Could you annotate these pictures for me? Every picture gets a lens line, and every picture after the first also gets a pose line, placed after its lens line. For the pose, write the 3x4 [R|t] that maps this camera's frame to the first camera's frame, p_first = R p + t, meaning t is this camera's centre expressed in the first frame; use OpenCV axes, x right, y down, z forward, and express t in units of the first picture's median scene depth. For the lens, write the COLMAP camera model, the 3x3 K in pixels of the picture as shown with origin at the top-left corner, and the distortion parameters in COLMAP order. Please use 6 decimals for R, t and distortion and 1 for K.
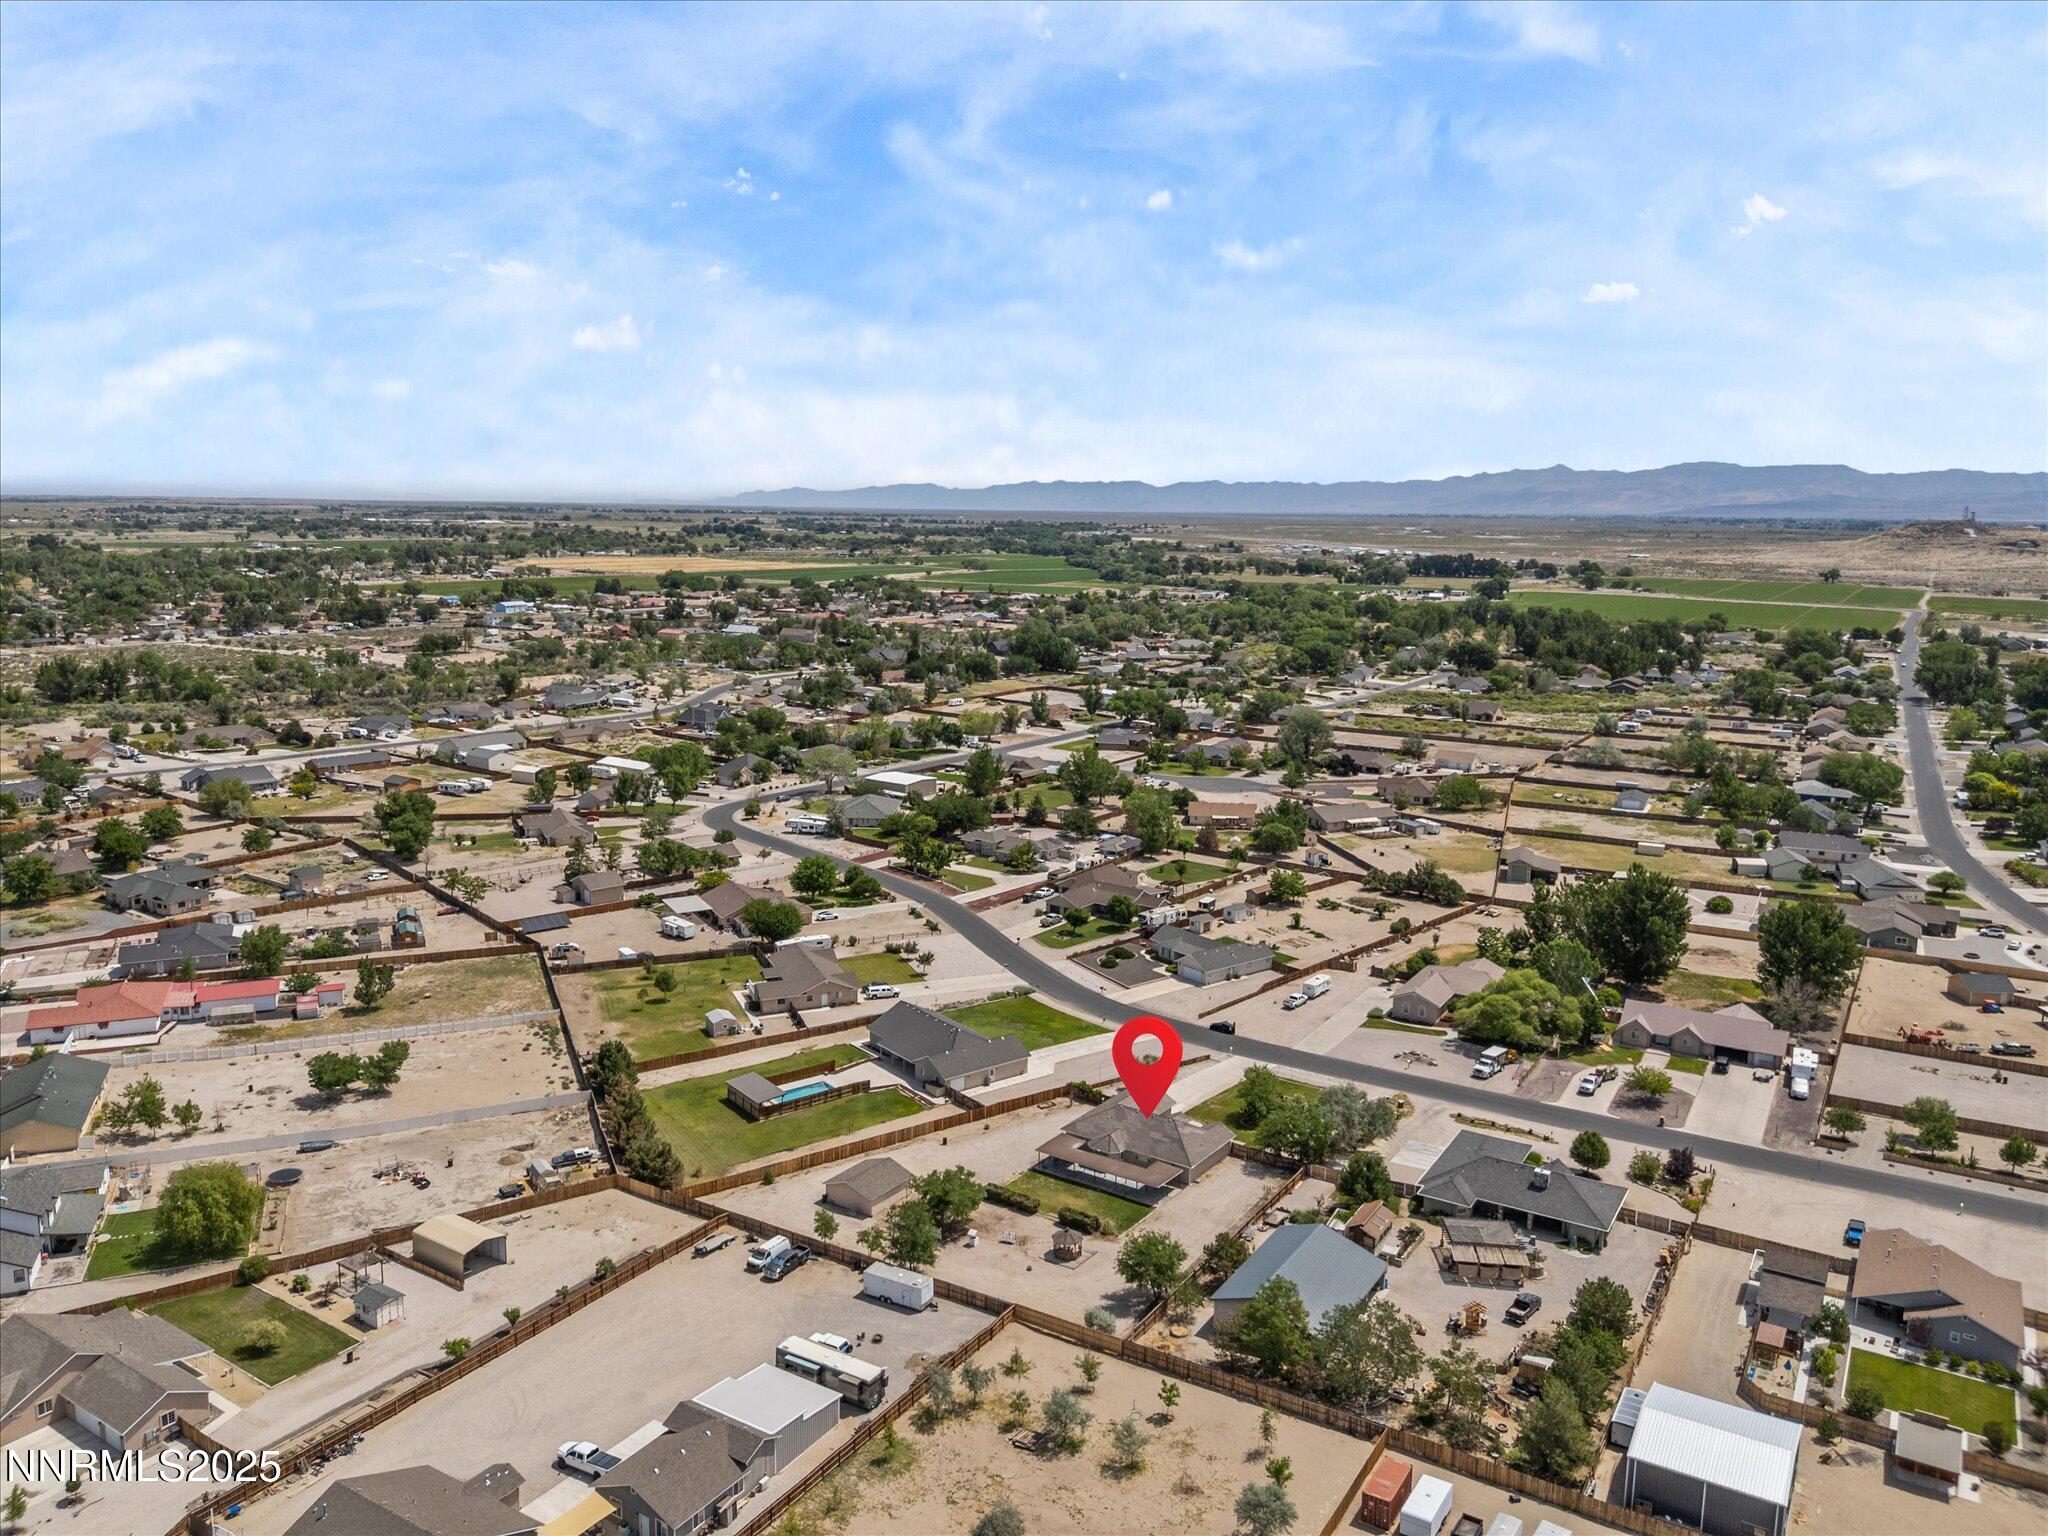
lens RADIAL K [[1507.0, 0, 1024.0], [0, 1507.0, 768.0], [0, 0, 1]] dist [0.101228, -0.001196]
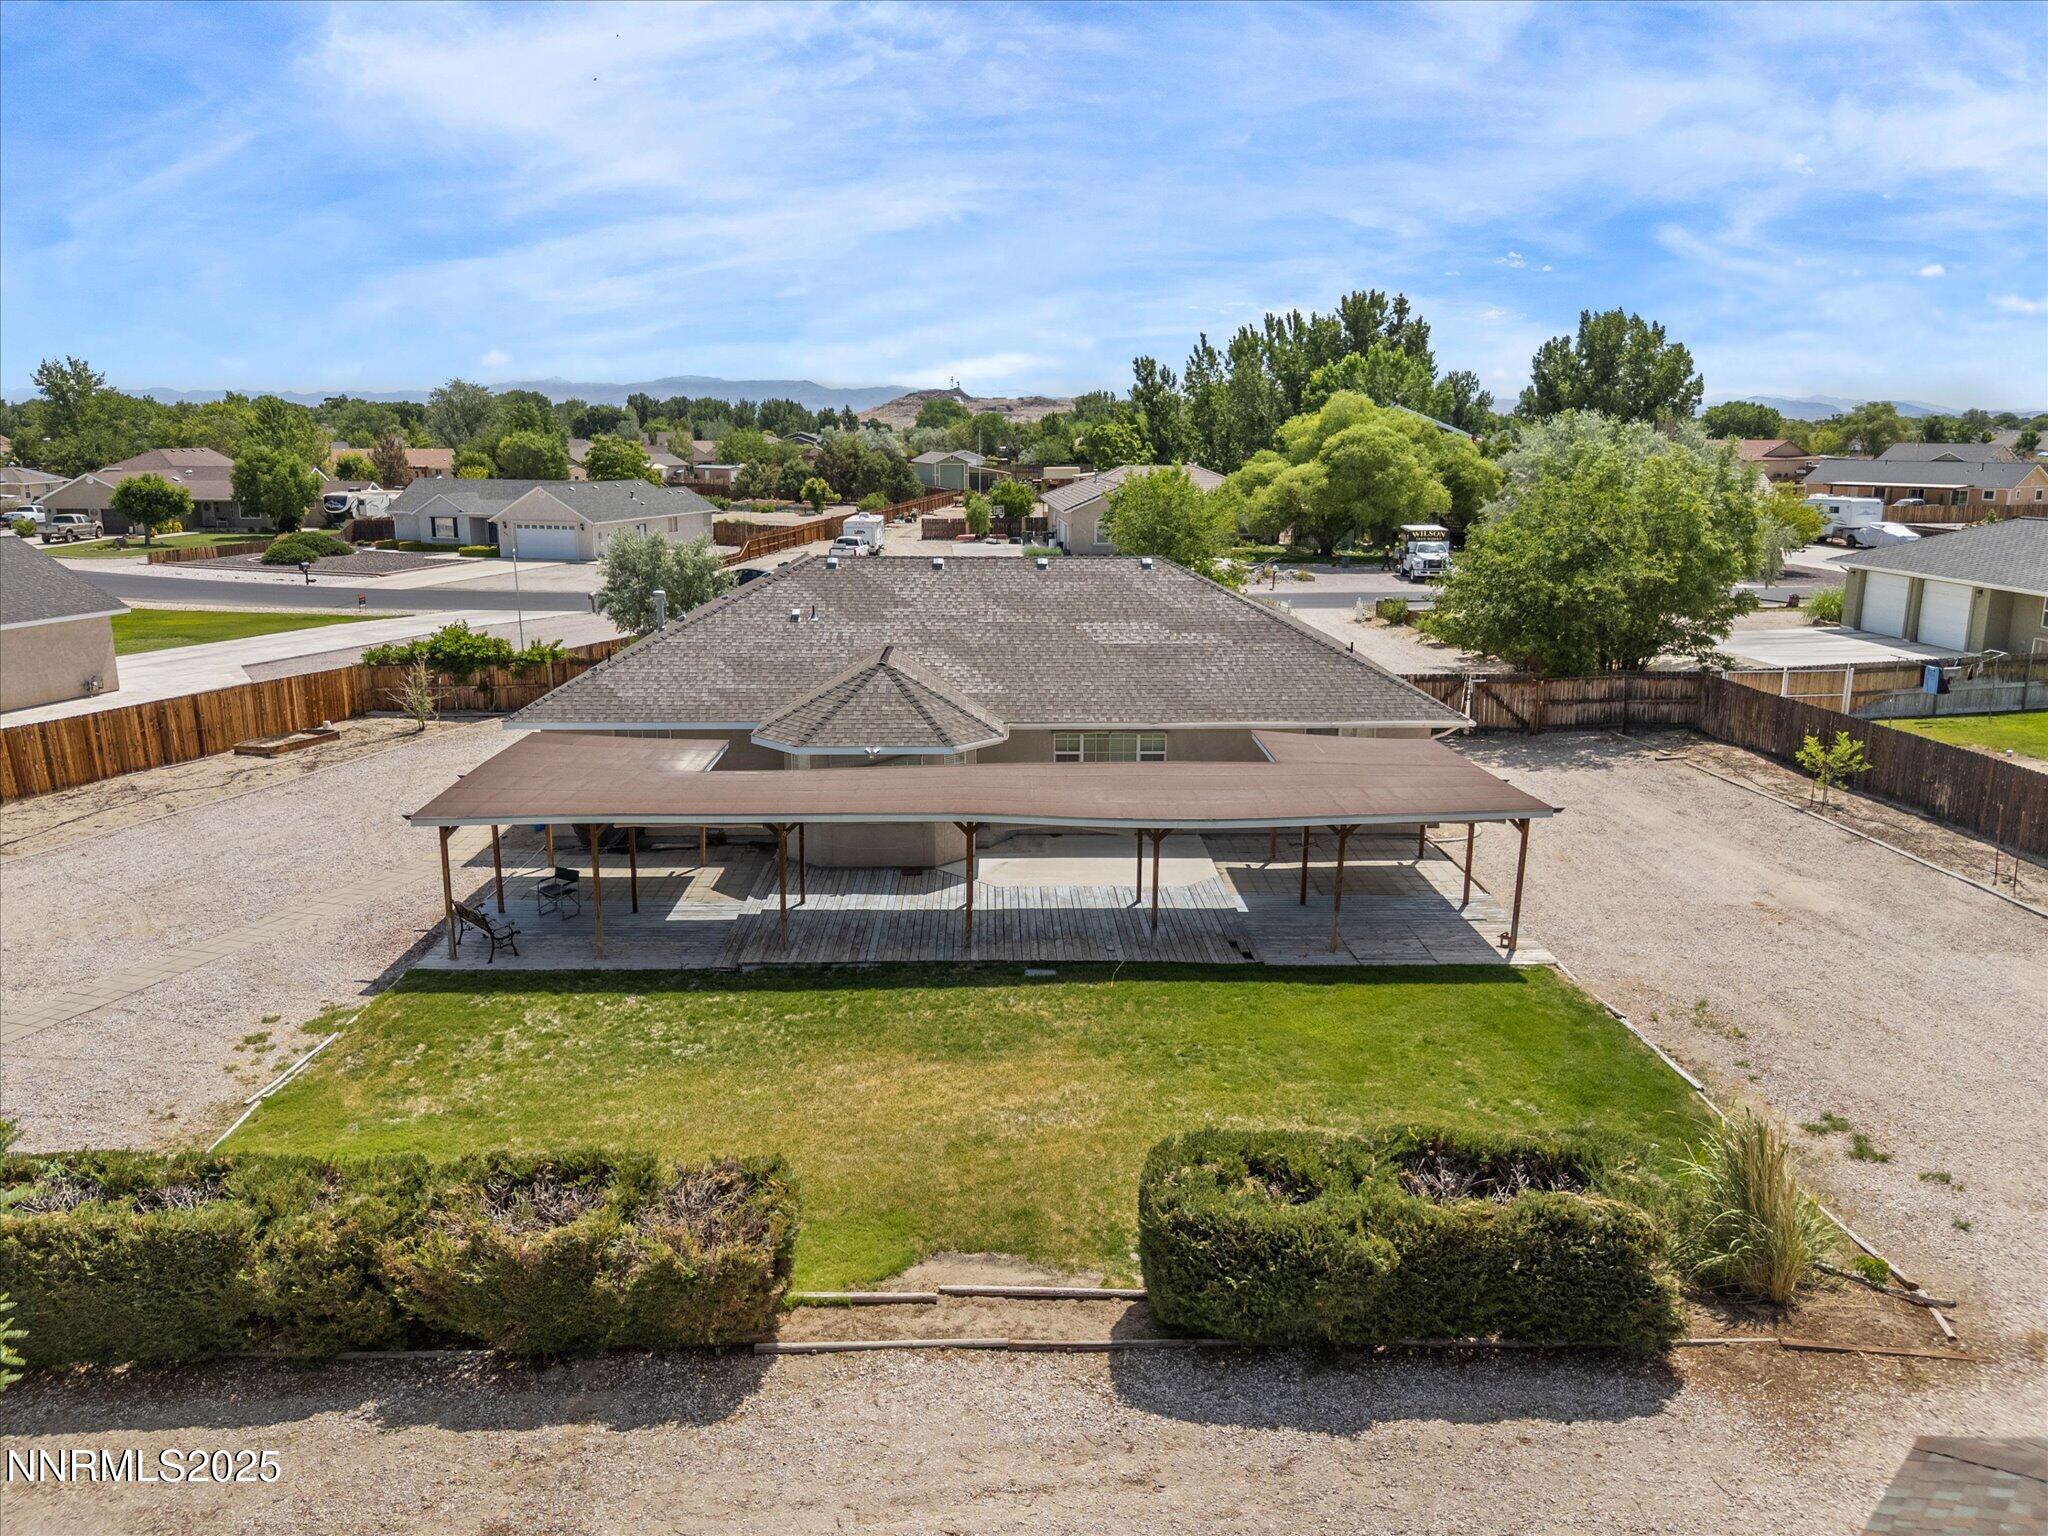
lens RADIAL K [[1509.6, 0, 1023.9], [0, 1509.6, 764.7], [0, 0, 1]] dist [0.064950, -0.065535]
pose [[0.811749, -0.137987, 0.567470, -0.019485], [0.109246, 0.990412, 0.084558, 0.216108], [-0.573697, -0.006646, 0.819041, 0.777698]]
